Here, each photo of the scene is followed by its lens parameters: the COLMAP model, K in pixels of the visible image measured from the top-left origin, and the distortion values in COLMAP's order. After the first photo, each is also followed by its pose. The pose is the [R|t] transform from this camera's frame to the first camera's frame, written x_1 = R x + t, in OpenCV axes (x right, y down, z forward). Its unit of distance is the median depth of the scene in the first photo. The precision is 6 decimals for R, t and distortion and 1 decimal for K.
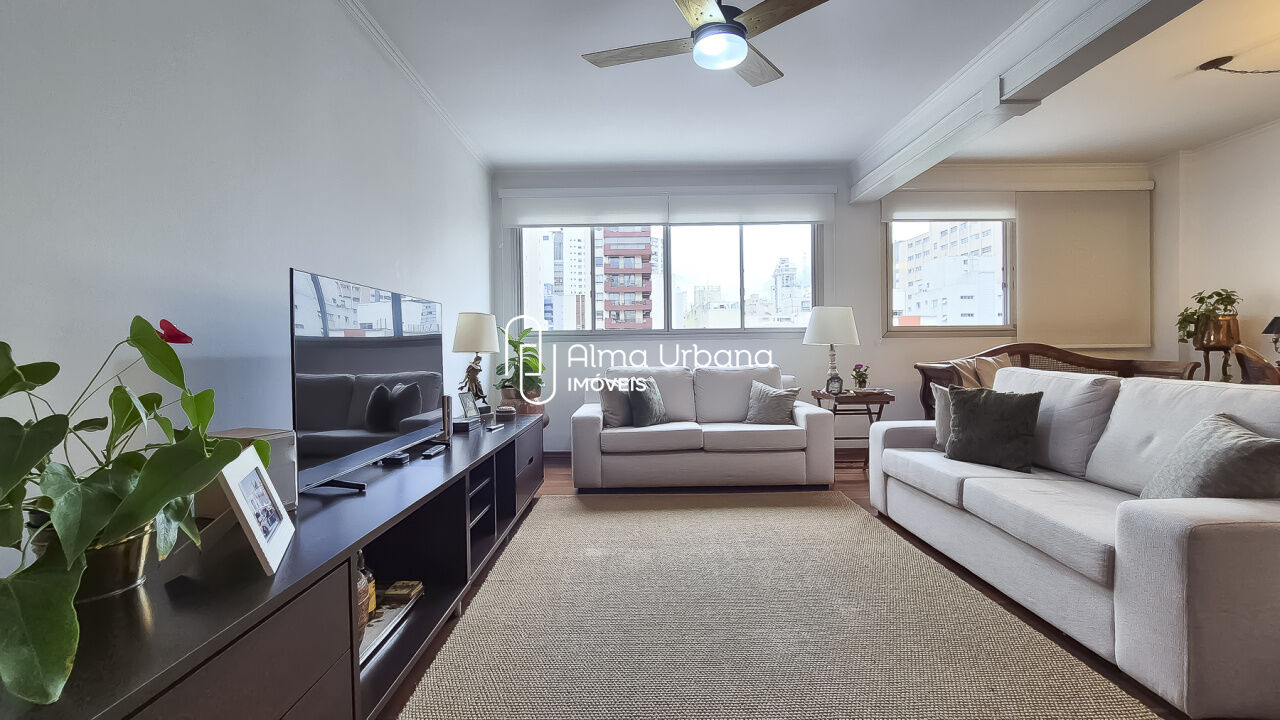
lens RADIAL K [[534.9, 0, 638.1], [0, 534.9, 352.9], [0, 0, 1]] dist [-0.001865, 0.002957]
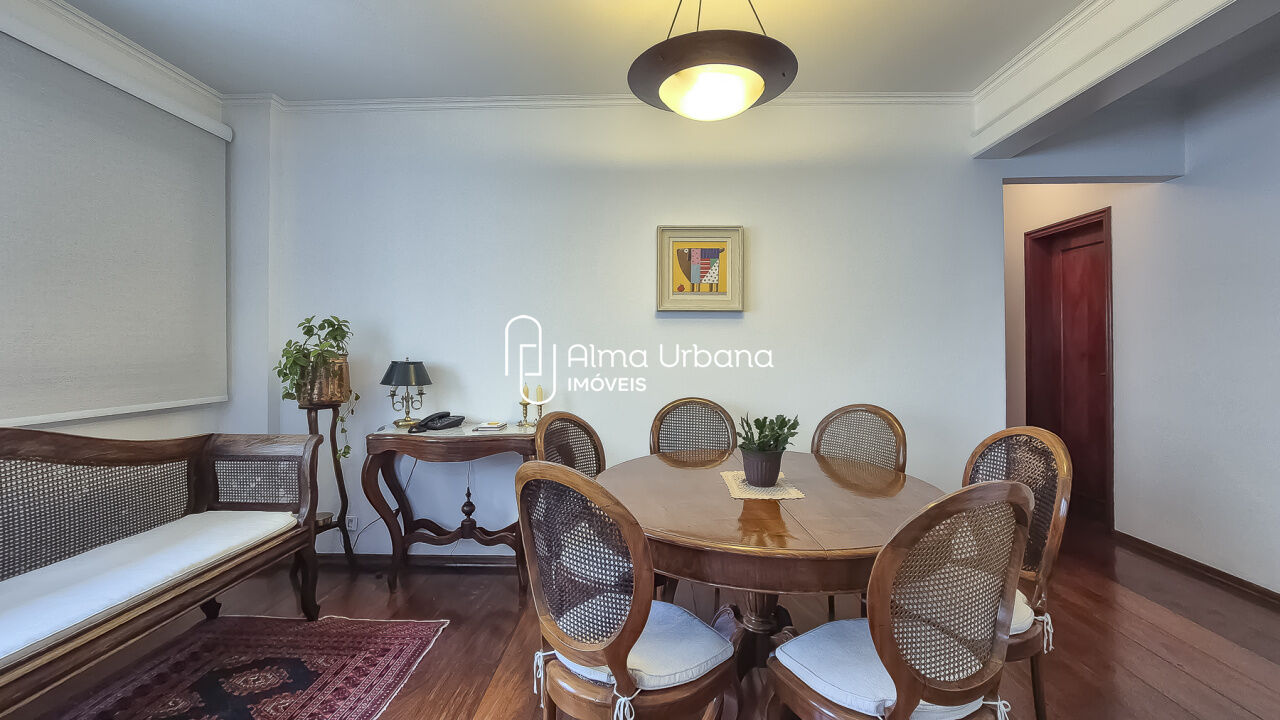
lens RADIAL K [[534.9, 0, 616.8], [0, 534.9, 341.1], [0, 0, 1]] dist [-0.001865, 0.002957]
pose [[0.056387, 0.024390, 0.998111, 0.493239], [0.004579, 0.999685, -0.024687, -0.077500], [-0.998398, 0.005962, 0.056257, 0.675303]]
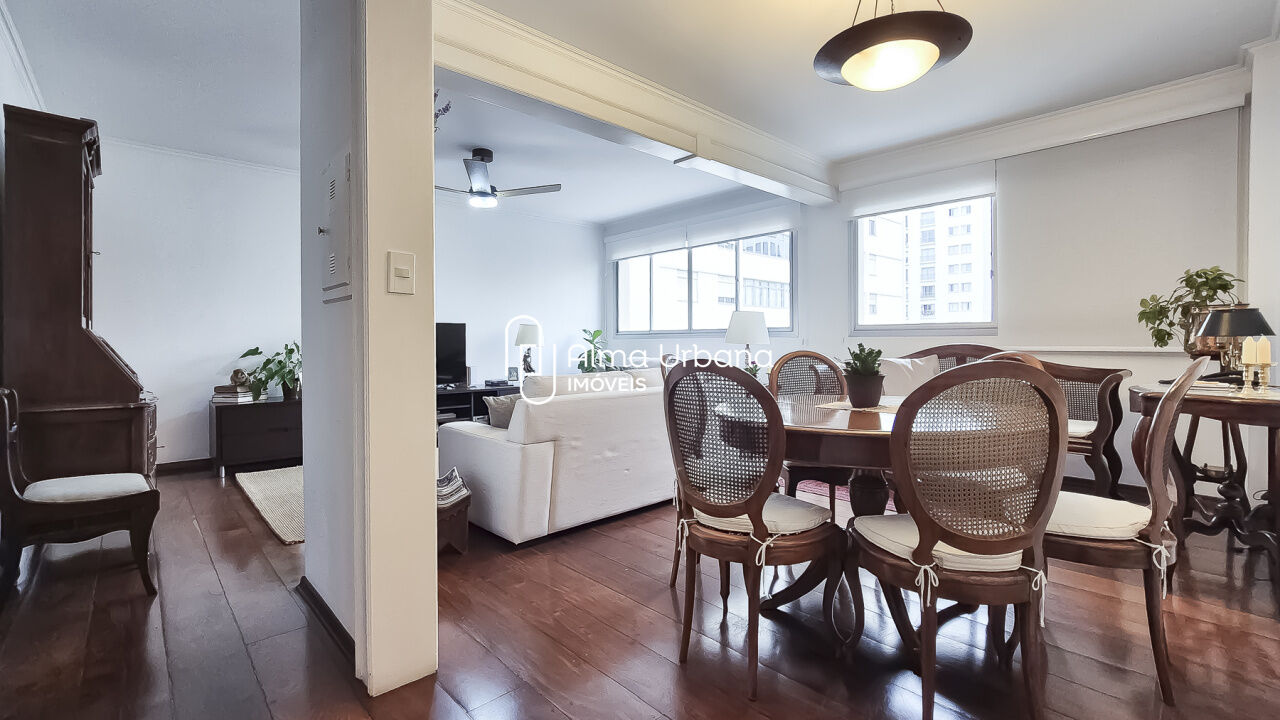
lens RADIAL K [[534.9, 0, 636.3], [0, 534.9, 351.4], [0, 0, 1]] dist [-0.001865, 0.002957]
pose [[0.681447, 0.022238, -0.731529, 1.201265], [-0.010316, 0.999731, 0.020782, -0.022969], [0.731794, -0.006615, 0.681493, 0.047883]]
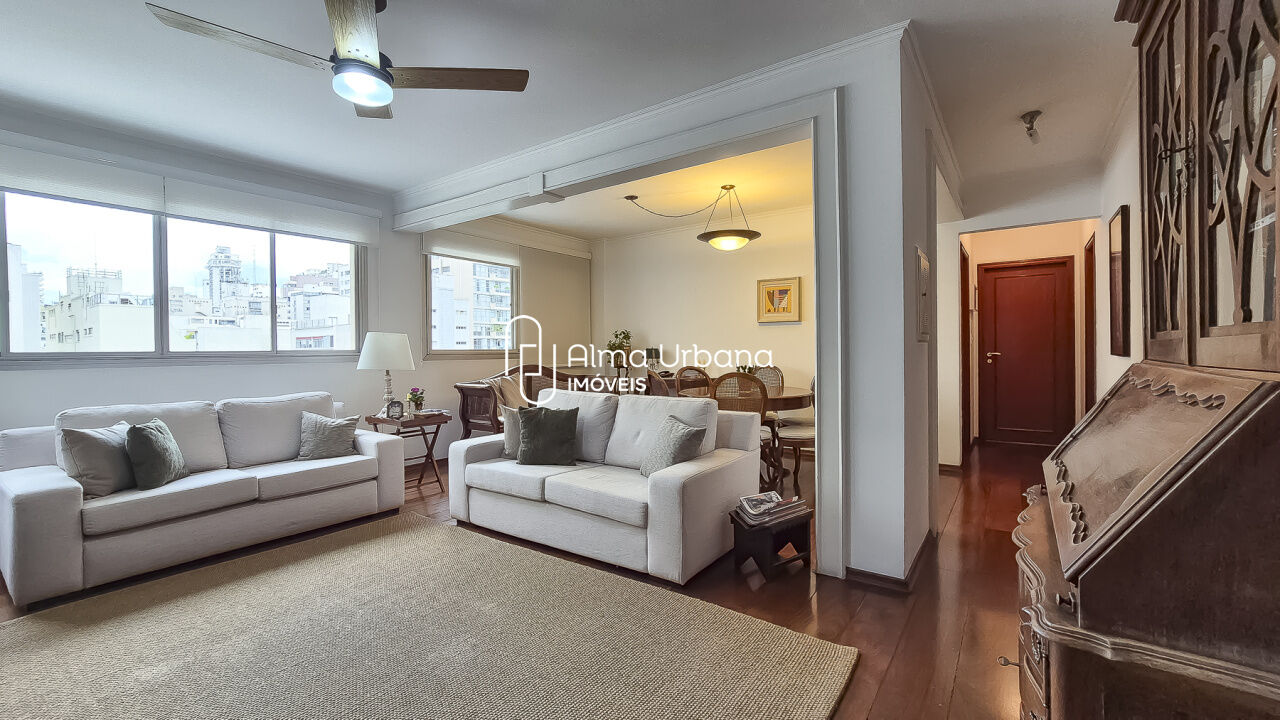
lens RADIAL K [[534.9, 0, 641.0], [0, 534.9, 354.6], [0, 0, 1]] dist [-0.001865, 0.002957]
pose [[0.592910, -0.000865, 0.805268, -0.197780], [0.009553, 0.999937, -0.005960, -0.038585], [-0.805212, 0.011226, 0.592880, 0.008065]]
